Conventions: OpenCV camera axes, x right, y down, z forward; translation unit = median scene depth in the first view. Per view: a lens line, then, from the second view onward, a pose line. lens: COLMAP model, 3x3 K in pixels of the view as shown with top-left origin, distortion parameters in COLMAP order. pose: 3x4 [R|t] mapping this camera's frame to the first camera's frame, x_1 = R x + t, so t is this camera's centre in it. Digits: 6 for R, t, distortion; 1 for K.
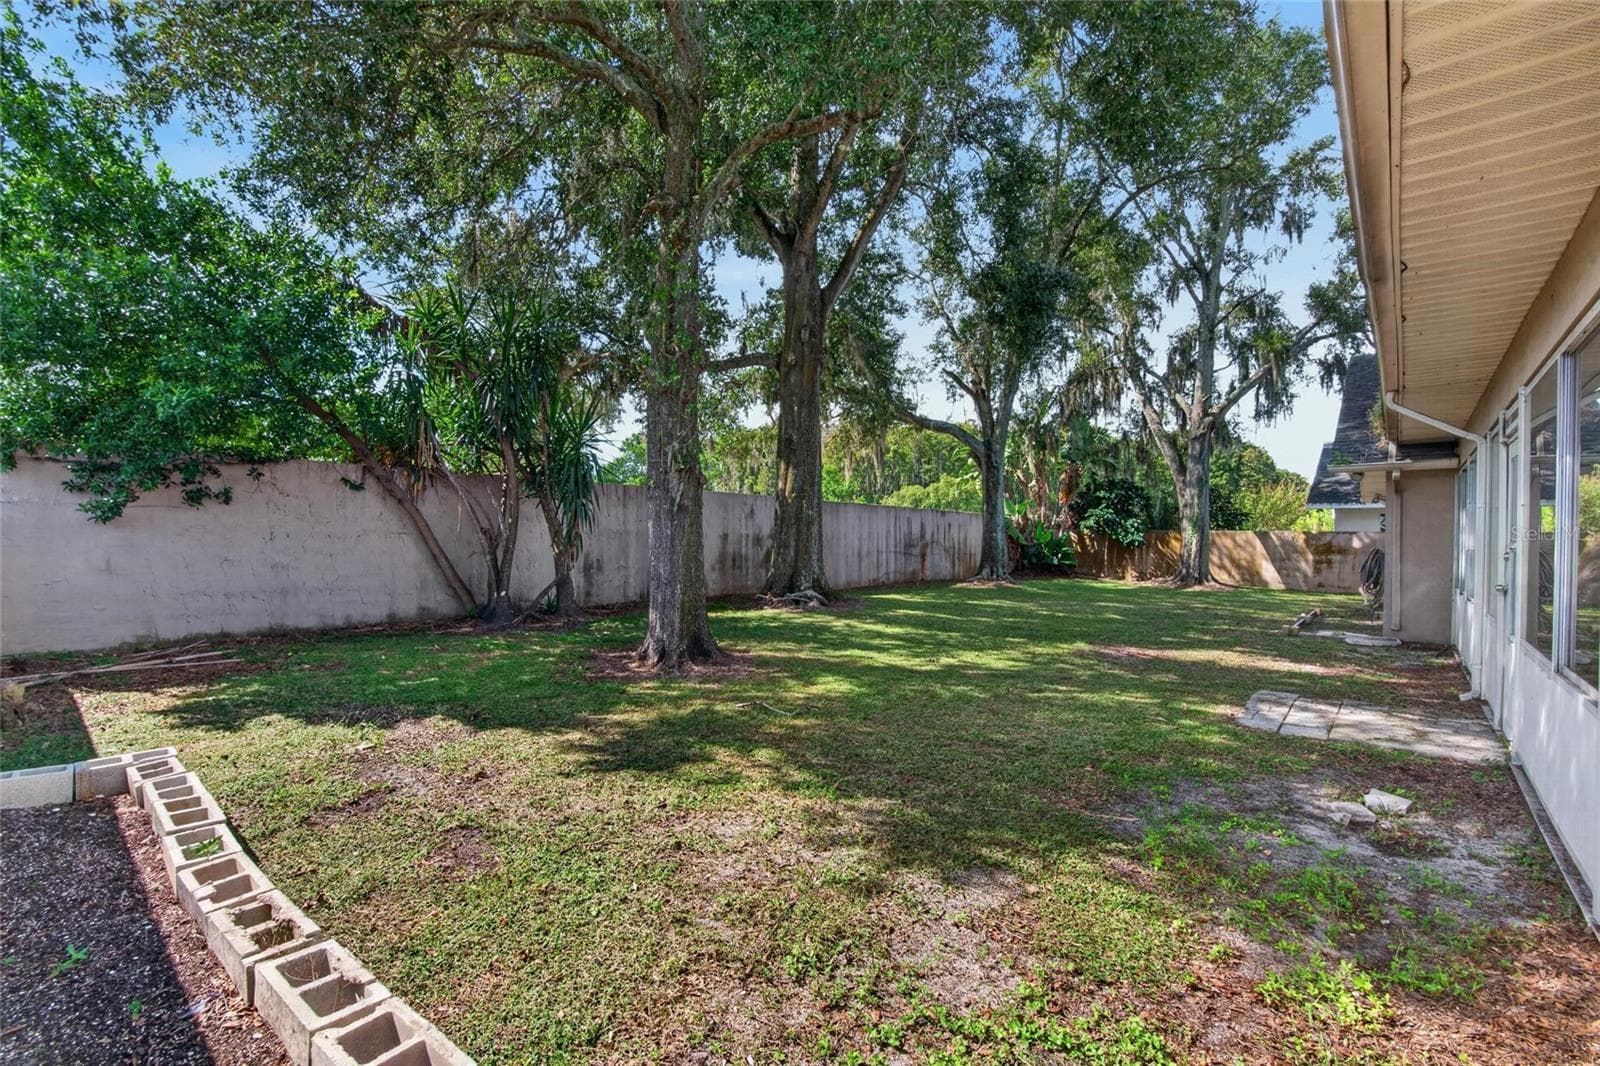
lens RADIAL K [[746.3, 0, 786.7], [0, 746.3, 536.7], [0, 0, 1]] dist [-0.037419, 0.006209]
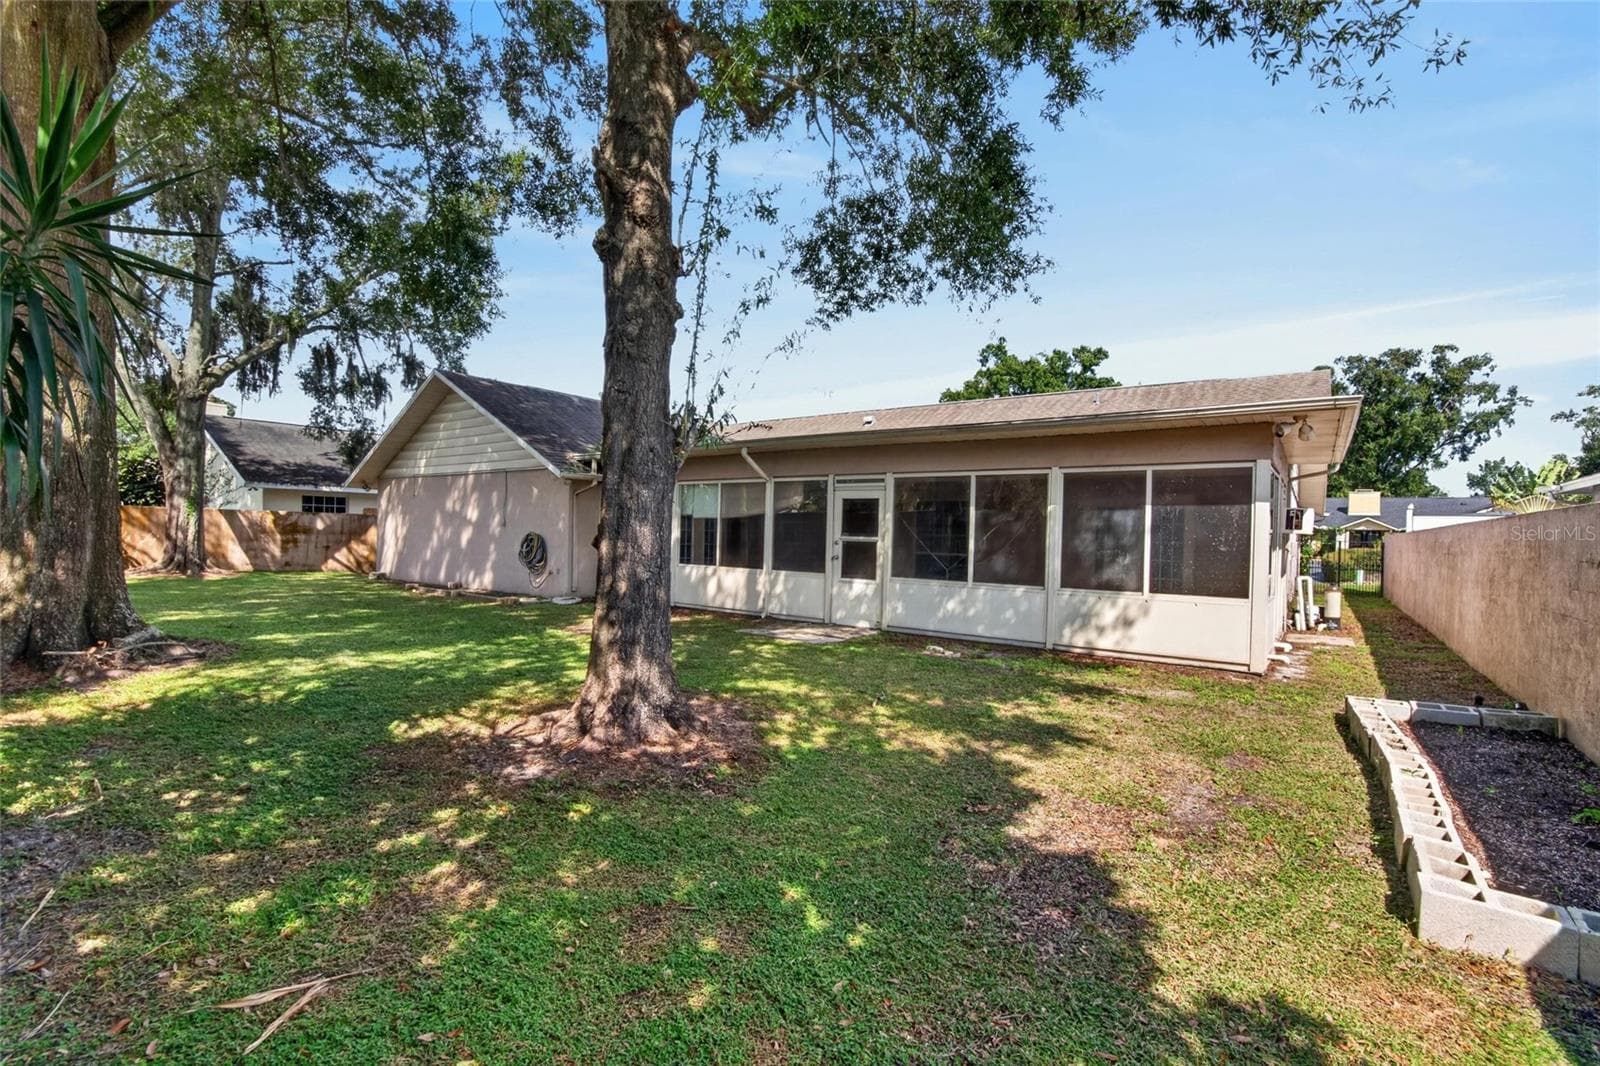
lens RADIAL K [[746.3, 0, 791.3], [0, 746.3, 537.5], [0, 0, 1]] dist [-0.037419, 0.006209]
pose [[-0.126908, -0.025292, 0.991592, -0.372501], [-0.022400, 0.999493, 0.022626, -0.010278], [-0.991662, -0.019340, -0.127410, 0.437329]]
